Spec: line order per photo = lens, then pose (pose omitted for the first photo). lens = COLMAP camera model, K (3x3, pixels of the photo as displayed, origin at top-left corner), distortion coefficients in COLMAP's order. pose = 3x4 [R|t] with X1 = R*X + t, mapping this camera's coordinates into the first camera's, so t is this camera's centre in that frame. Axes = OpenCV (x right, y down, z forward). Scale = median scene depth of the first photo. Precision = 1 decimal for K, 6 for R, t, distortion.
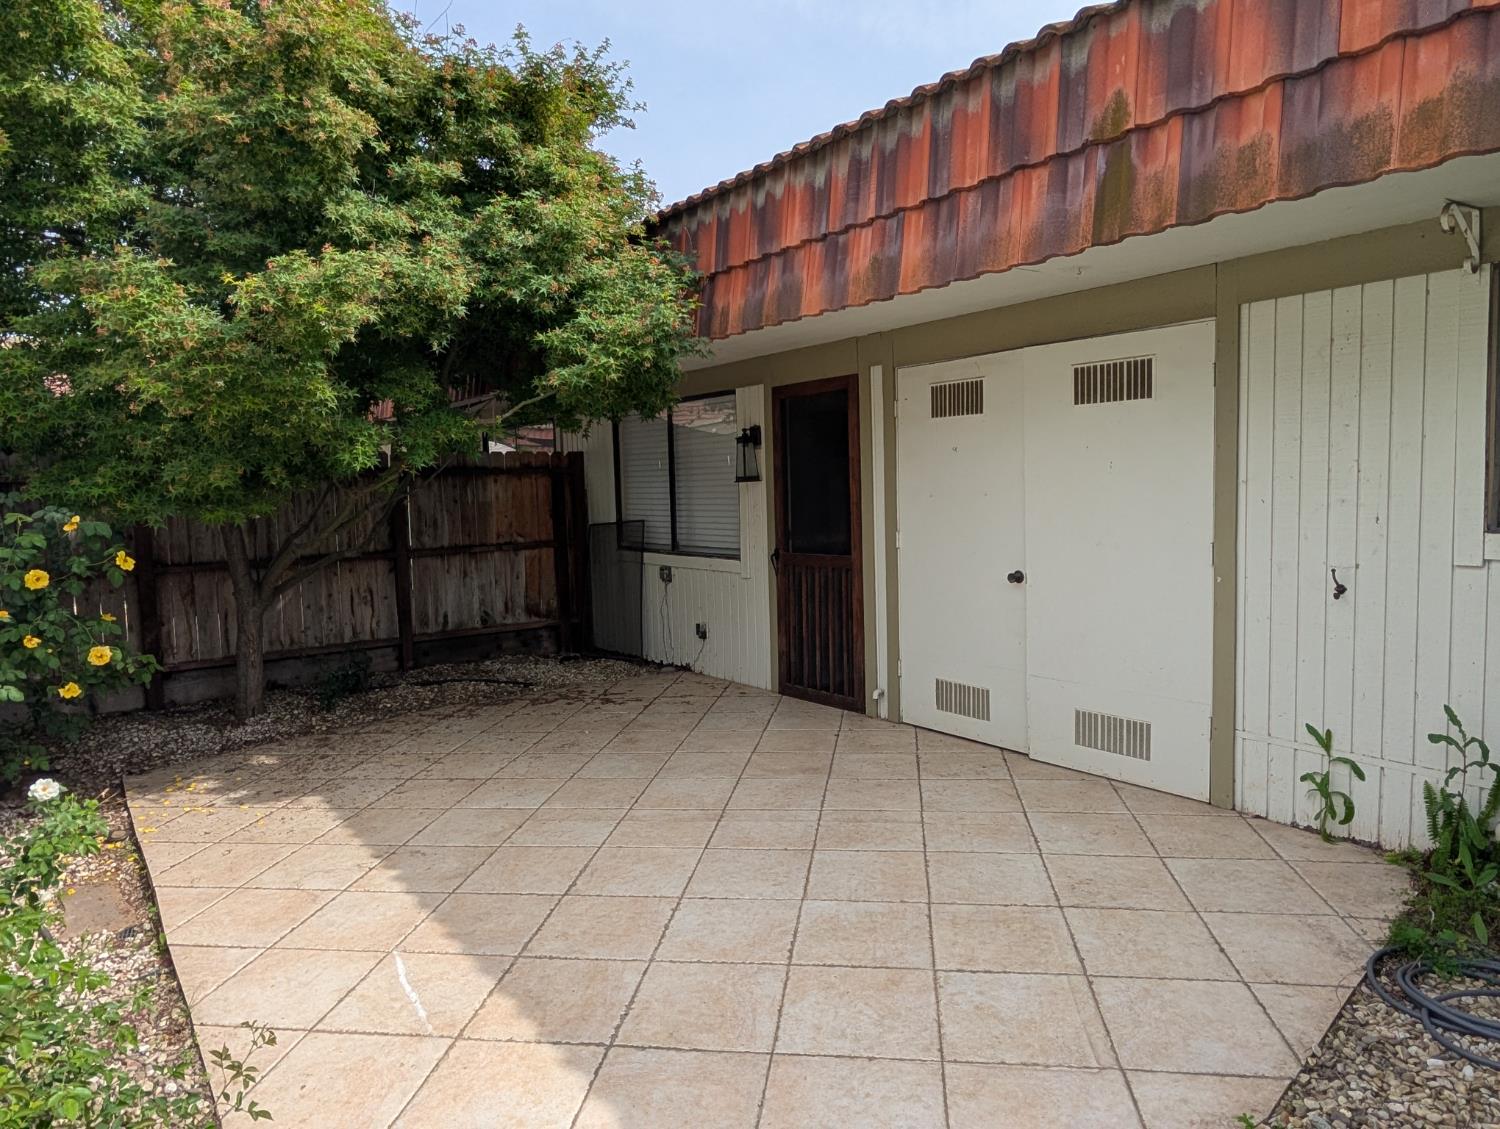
lens RADIAL K [[944.6, 0, 750.1], [0, 944.6, 563.4], [0, 0, 1]] dist [-0.004396, -0.000257]
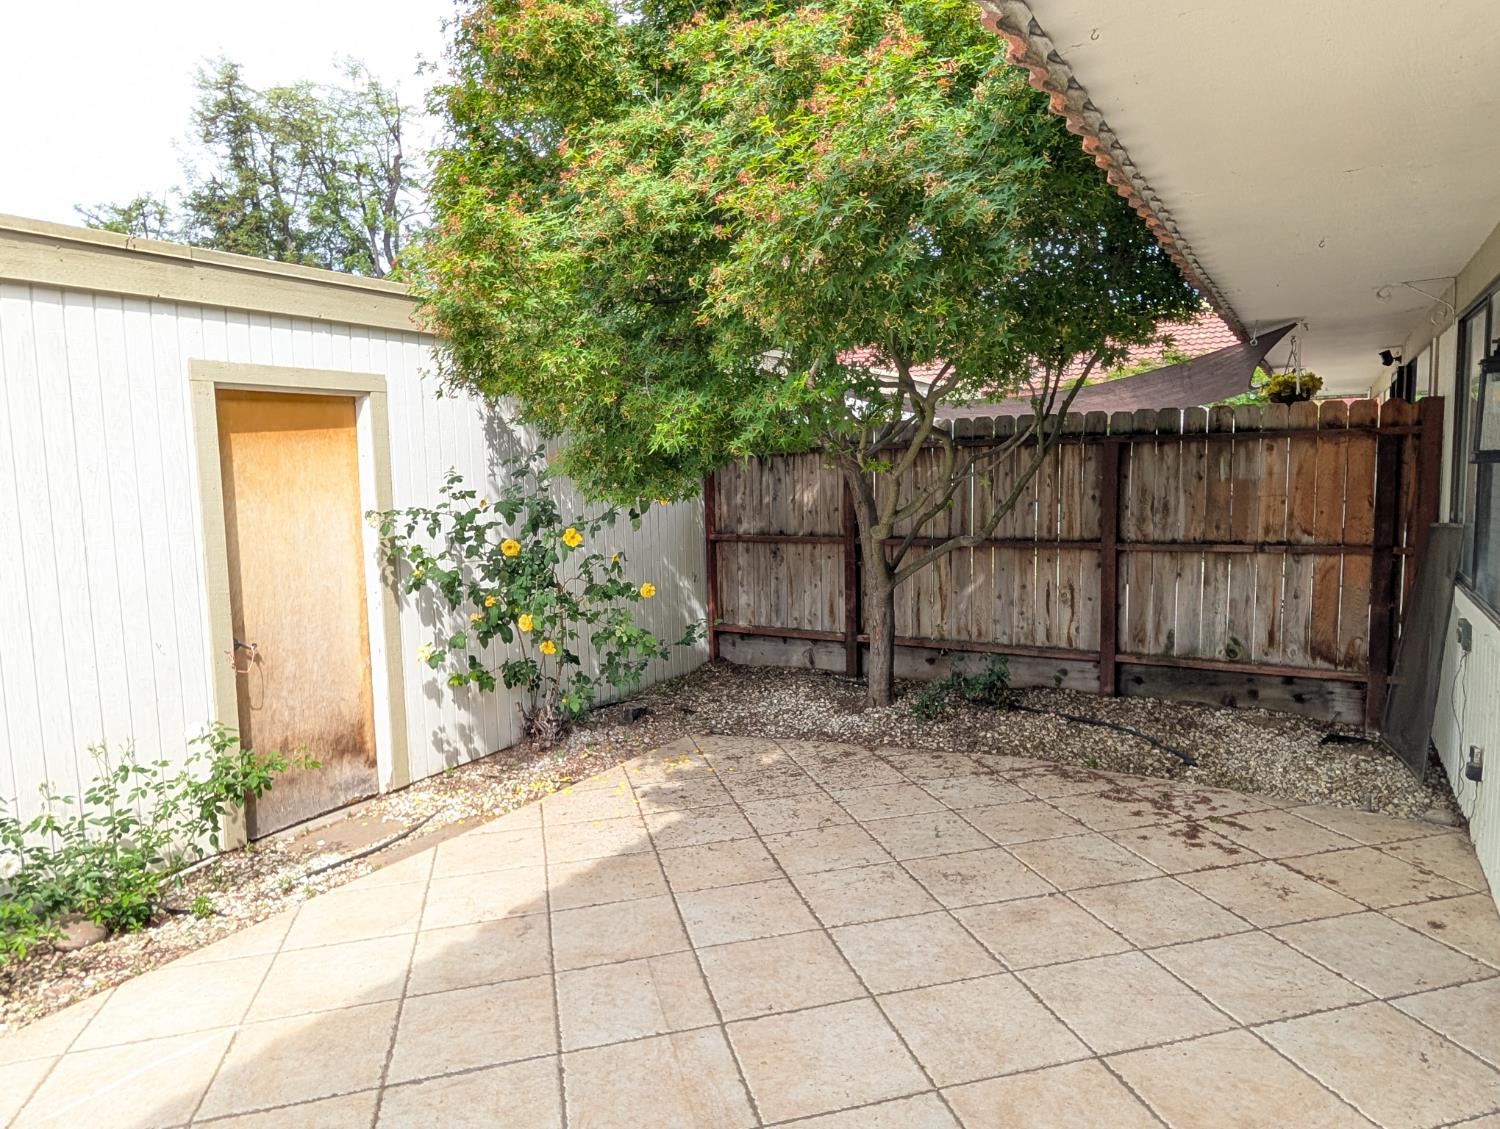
lens RADIAL K [[944.6, 0, 750.7], [0, 944.6, 561.6], [0, 0, 1]] dist [-0.004396, -0.000257]
pose [[0.384526, 0.111326, -0.916377, 0.216237], [-0.064559, 0.993514, 0.093607, -0.048601], [0.920854, 0.023166, 0.389219, 0.426195]]
